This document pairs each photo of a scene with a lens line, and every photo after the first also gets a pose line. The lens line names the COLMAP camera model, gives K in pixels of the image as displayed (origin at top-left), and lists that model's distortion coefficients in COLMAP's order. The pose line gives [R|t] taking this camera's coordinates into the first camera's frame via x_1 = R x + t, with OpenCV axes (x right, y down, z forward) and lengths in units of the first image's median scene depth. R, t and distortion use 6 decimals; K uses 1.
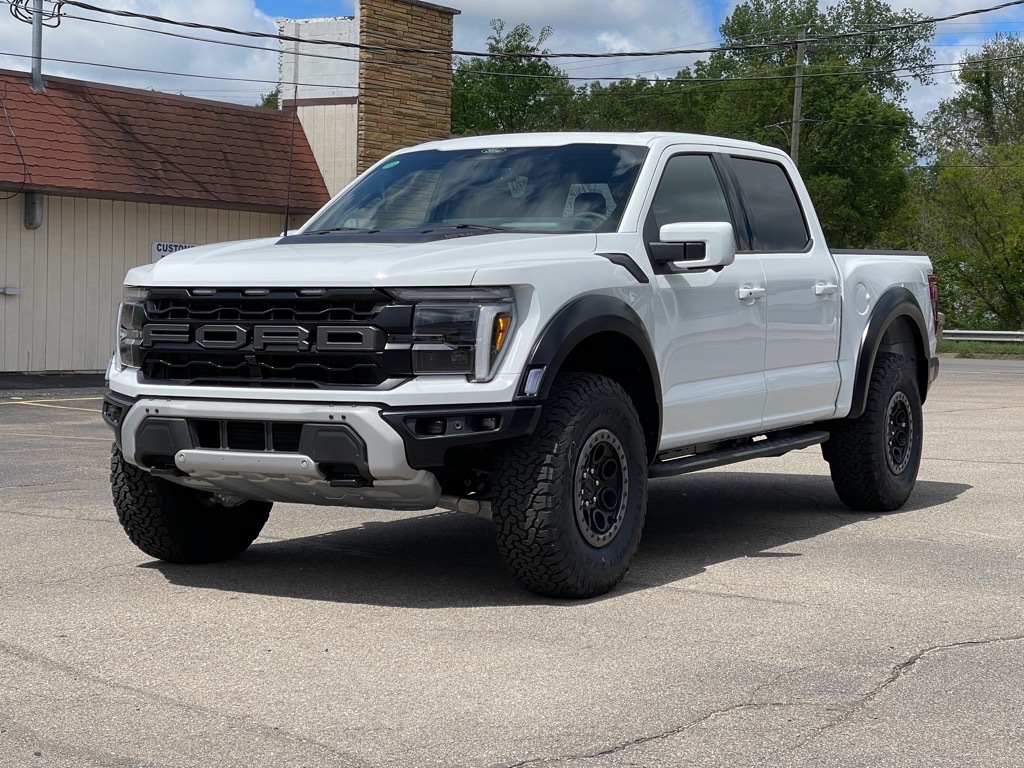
lens RADIAL K [[1899.2, 0, 511.0], [0, 1899.2, 383.6], [0, 0, 1]] dist [0.154089, 0.000000]
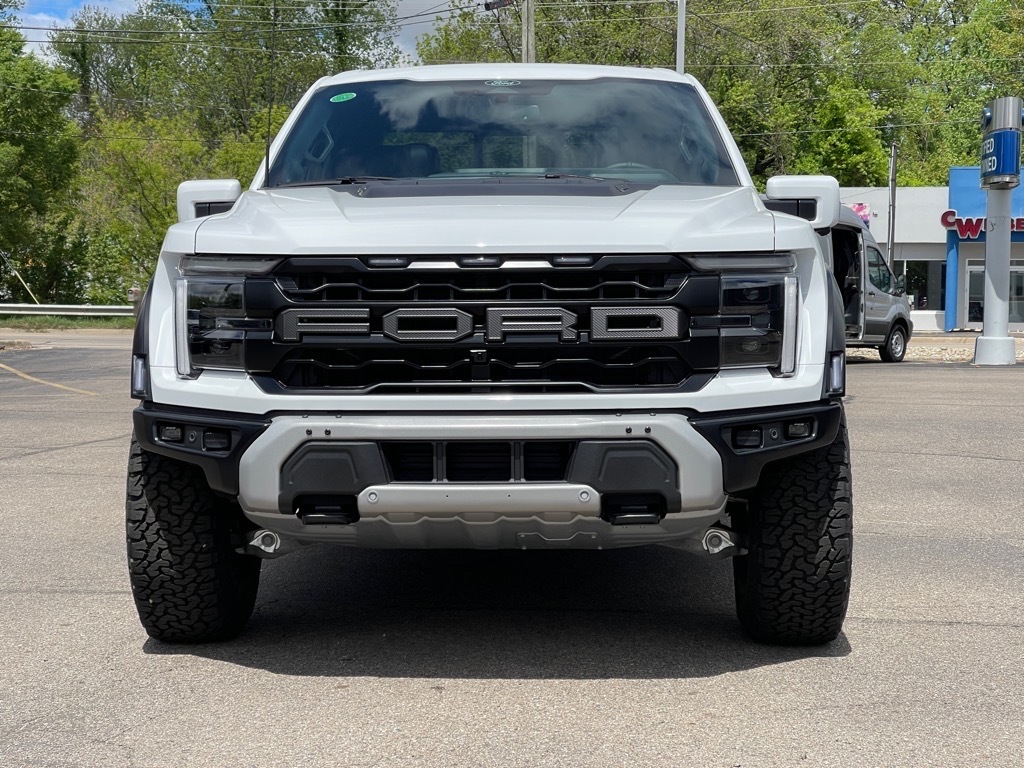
lens RADIAL K [[1899.2, 0, 513.0], [0, 1899.2, 382.2], [0, 0, 1]] dist [0.154089, 0.000000]
pose [[0.885276, -0.034062, 0.463817, -0.463589], [0.028354, 0.999412, 0.019277, -0.016161], [-0.464201, -0.003915, 0.885721, 0.362743]]
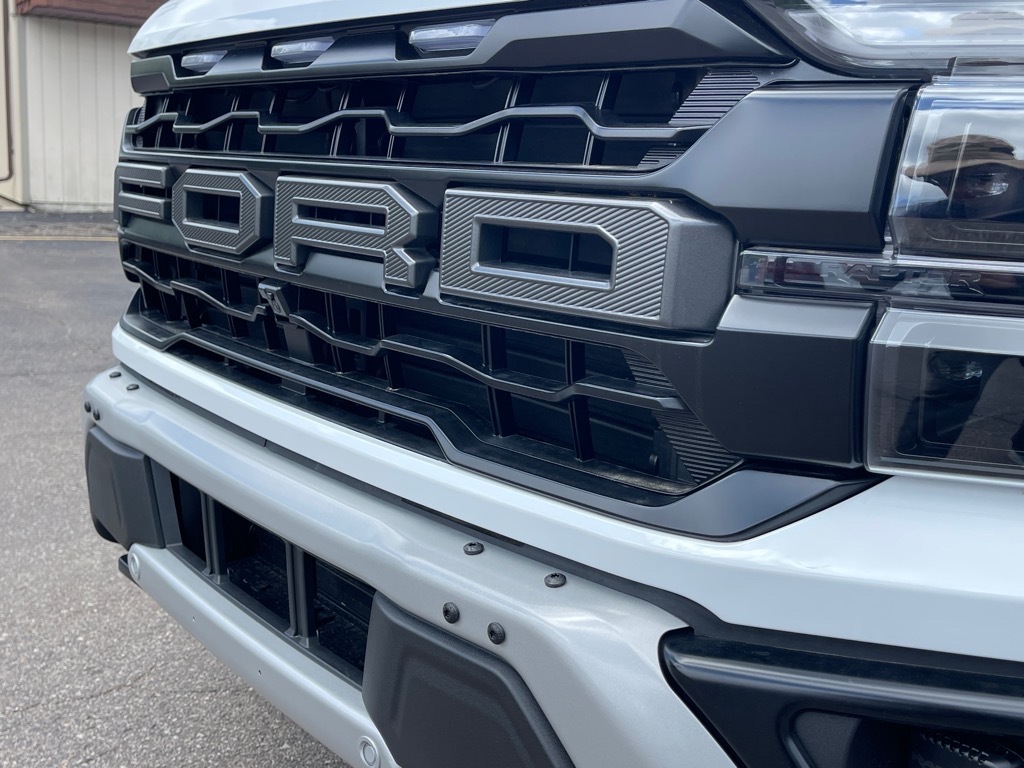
lens RADIAL K [[1092.0, 0, 516.4], [0, 1092.0, 389.8], [0, 0, 1]] dist [0.092425, 0.000000]
pose [[0.931823, 0.107195, -0.346720, -0.045725], [-0.053225, 0.985417, 0.161615, -0.027867], [0.358988, -0.132143, 0.923940, 0.870507]]
